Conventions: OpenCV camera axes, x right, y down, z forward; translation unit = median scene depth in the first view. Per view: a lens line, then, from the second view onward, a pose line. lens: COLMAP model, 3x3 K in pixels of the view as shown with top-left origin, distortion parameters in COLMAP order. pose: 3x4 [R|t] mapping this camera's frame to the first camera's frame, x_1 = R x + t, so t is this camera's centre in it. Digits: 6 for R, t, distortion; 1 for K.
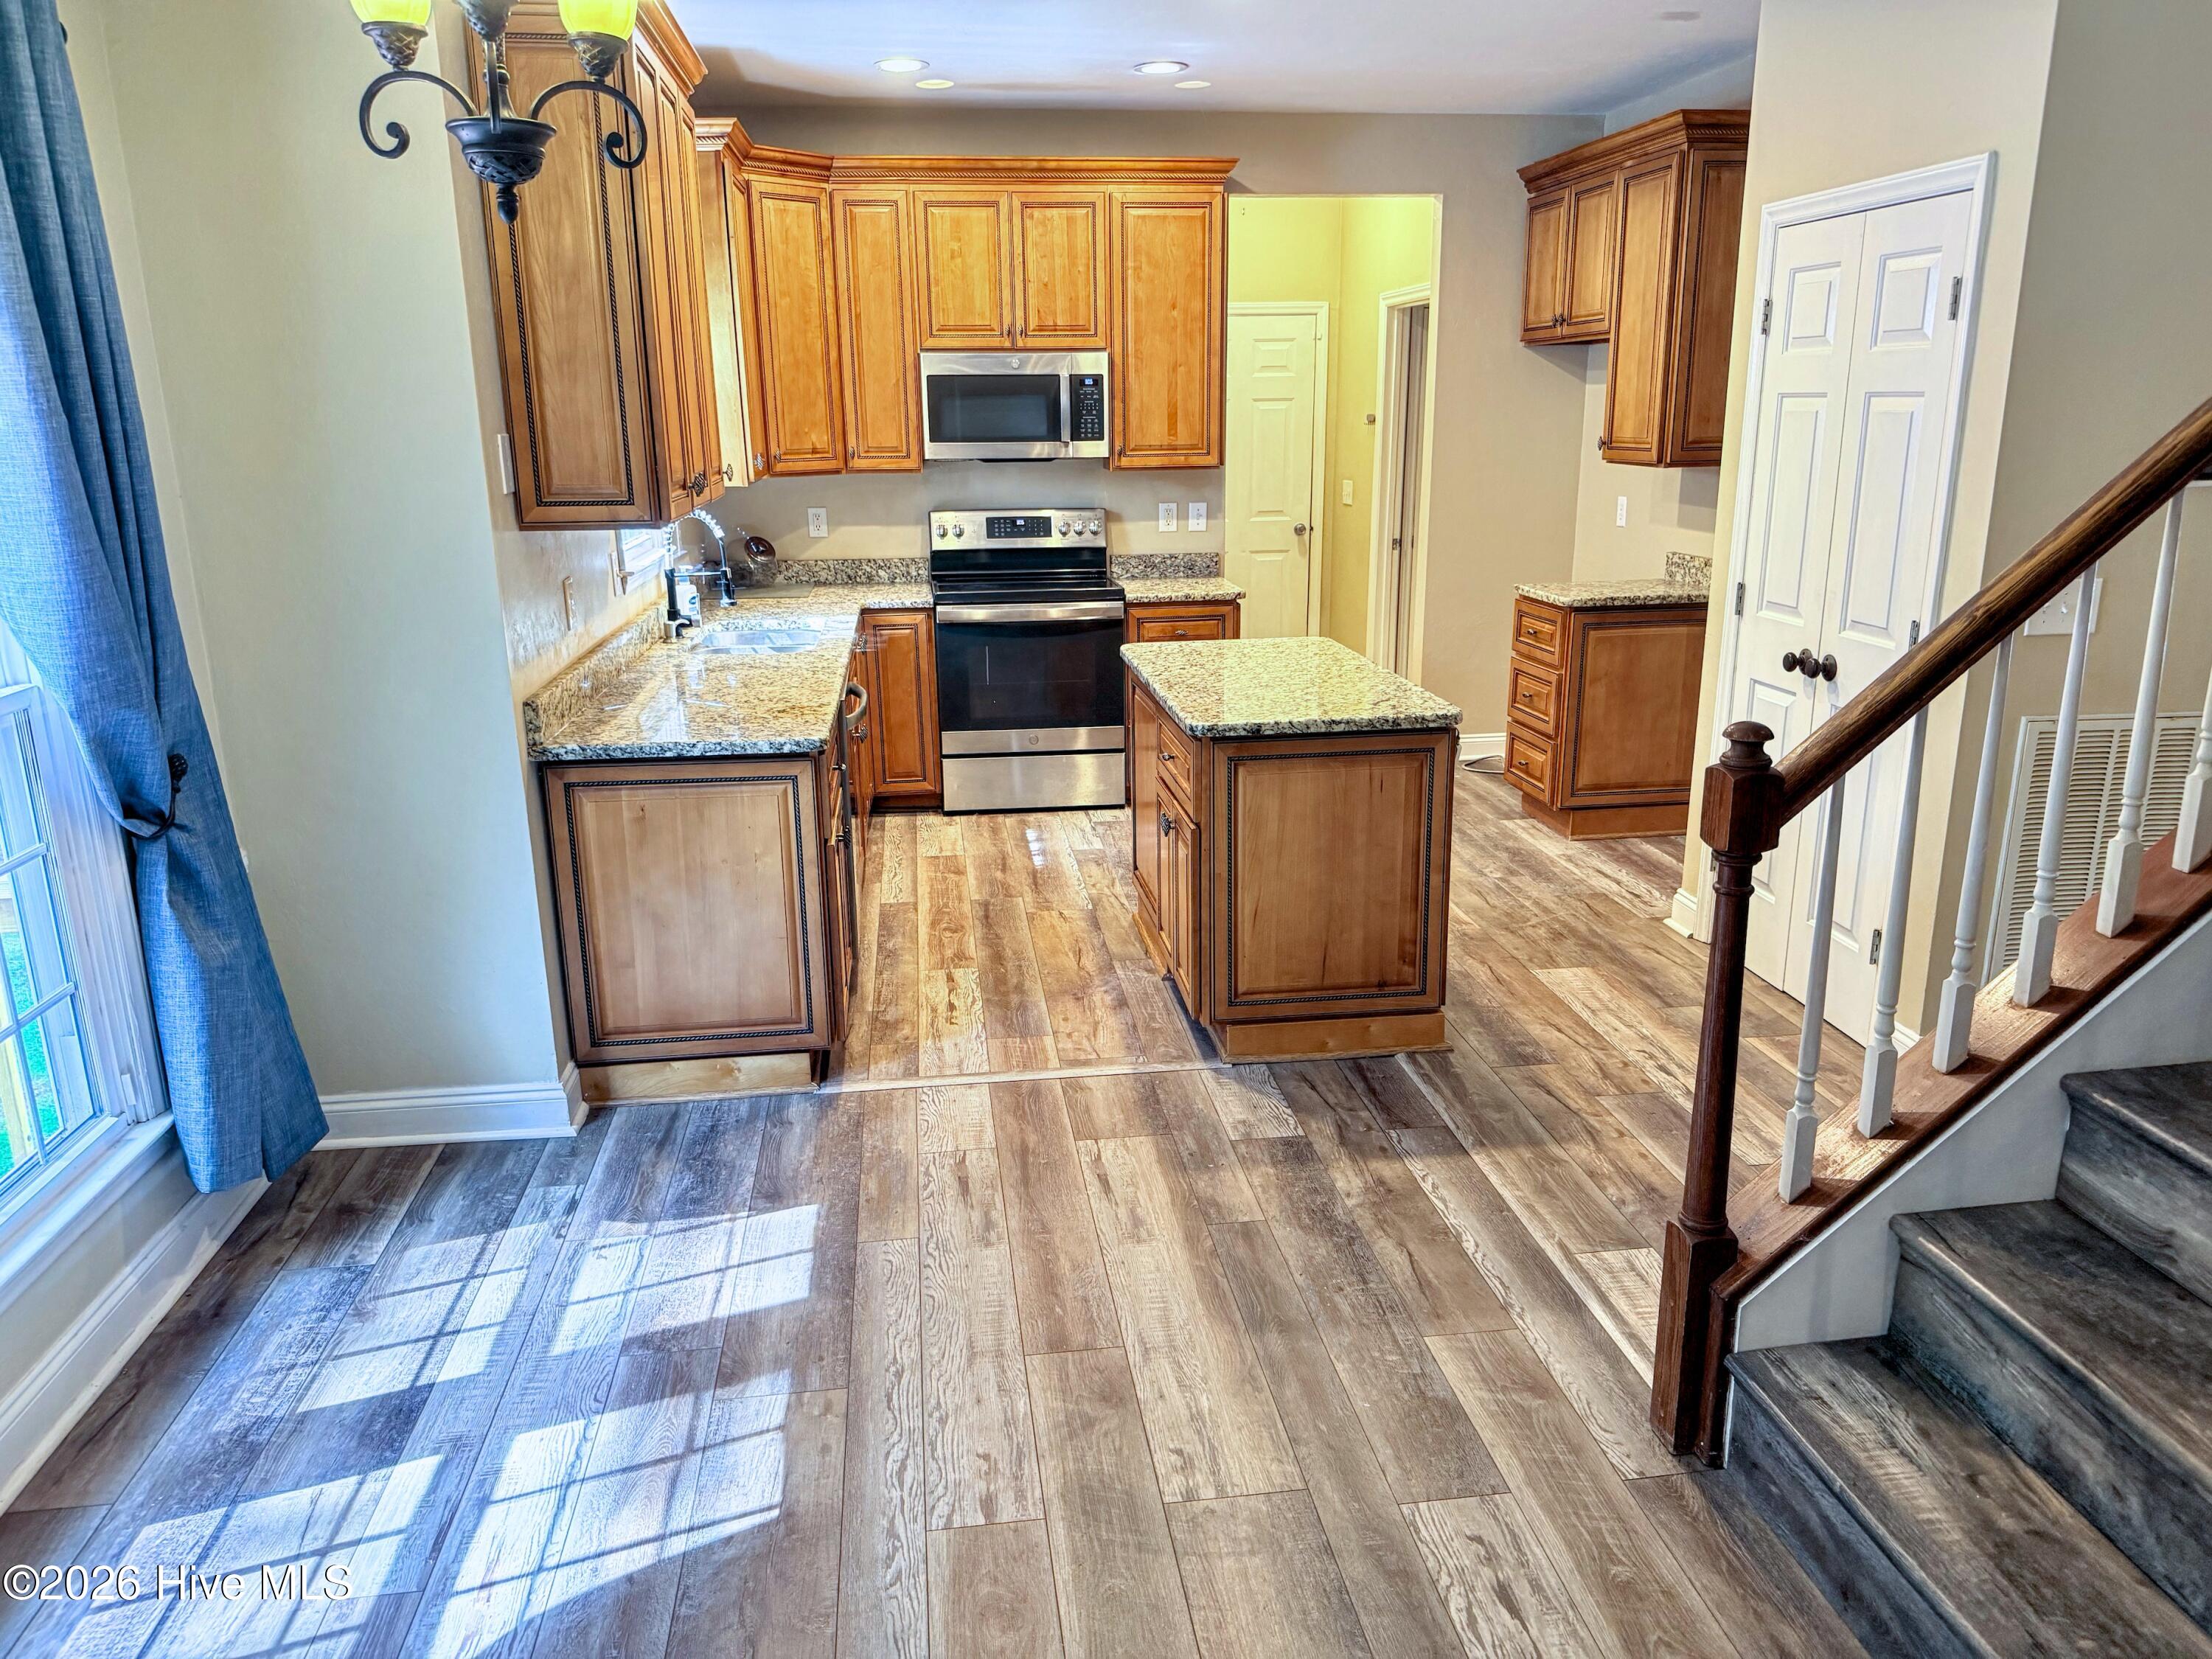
lens RADIAL K [[1571.2, 0, 1118.9], [0, 1571.2, 838.8], [0, 0, 1]] dist [0.136828, -0.332487]
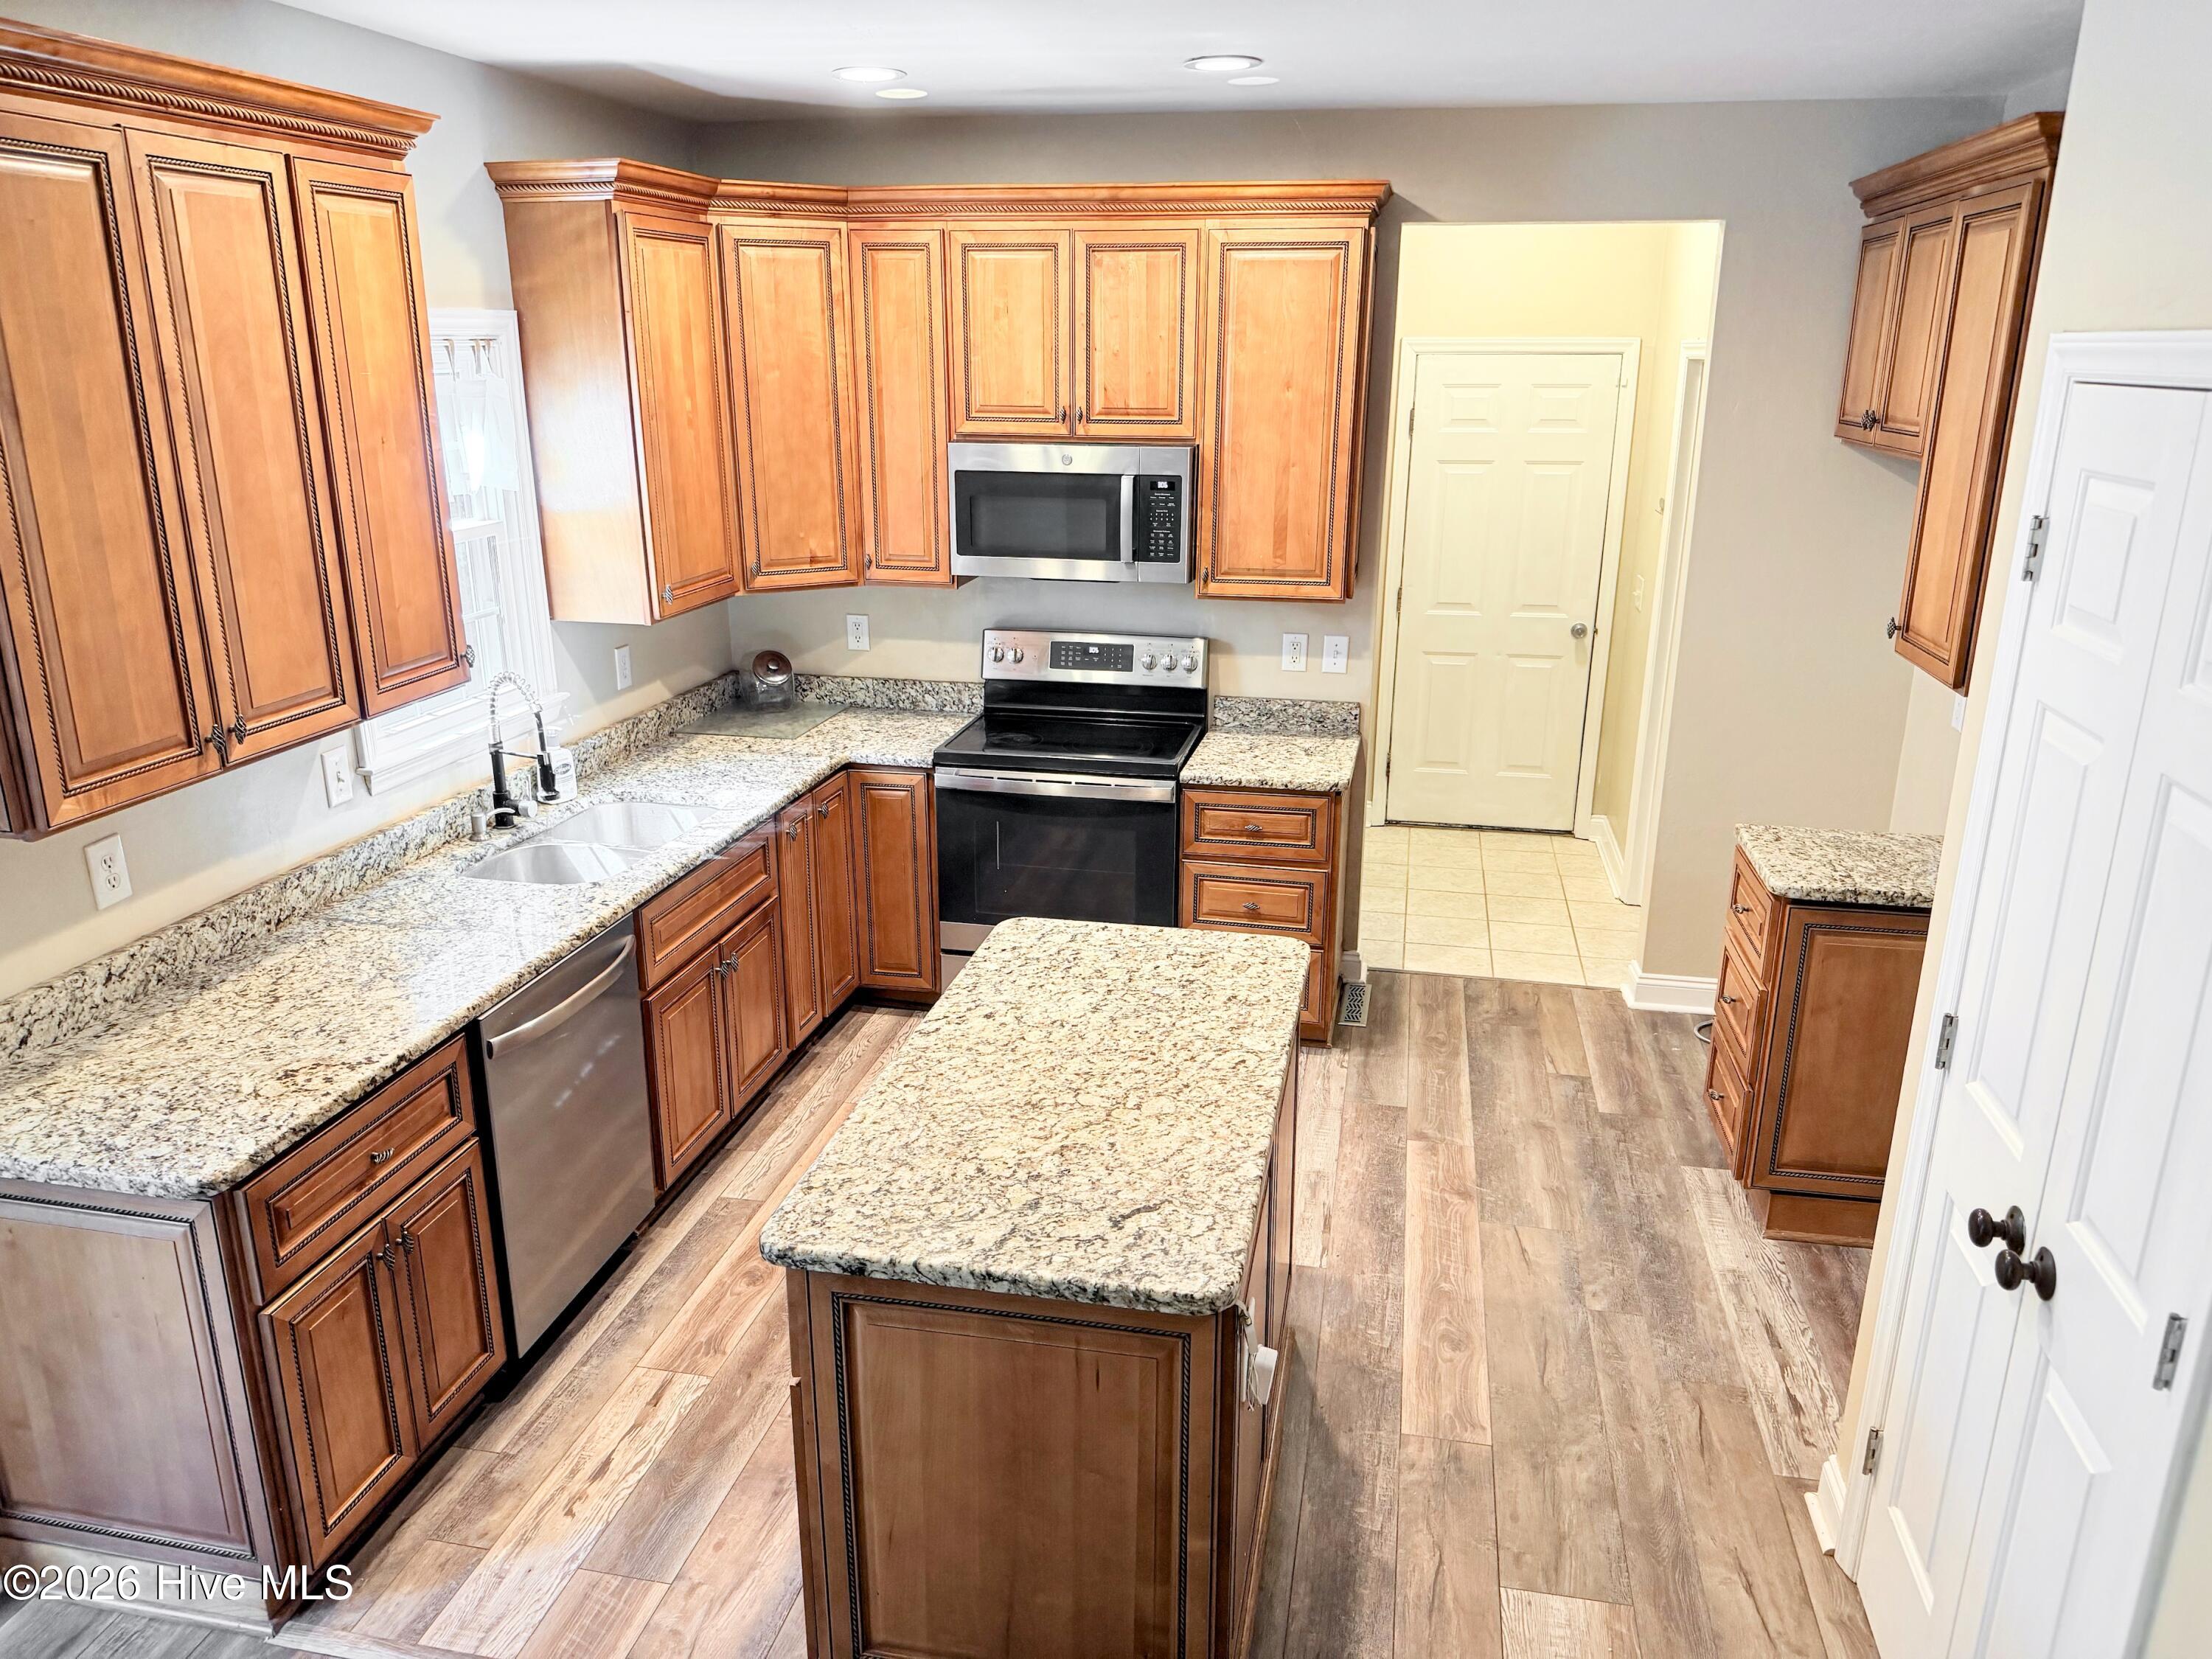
lens RADIAL K [[1566.3, 0, 1106.0], [0, 1566.3, 829.5], [0, 0, 1]] dist [0.099884, -0.176894]
pose [[0.946302, 0.111268, -0.303533, 0.199160], [-0.101787, 0.993699, 0.046931, -0.159861], [0.306843, -0.013515, 0.951664, 0.287220]]
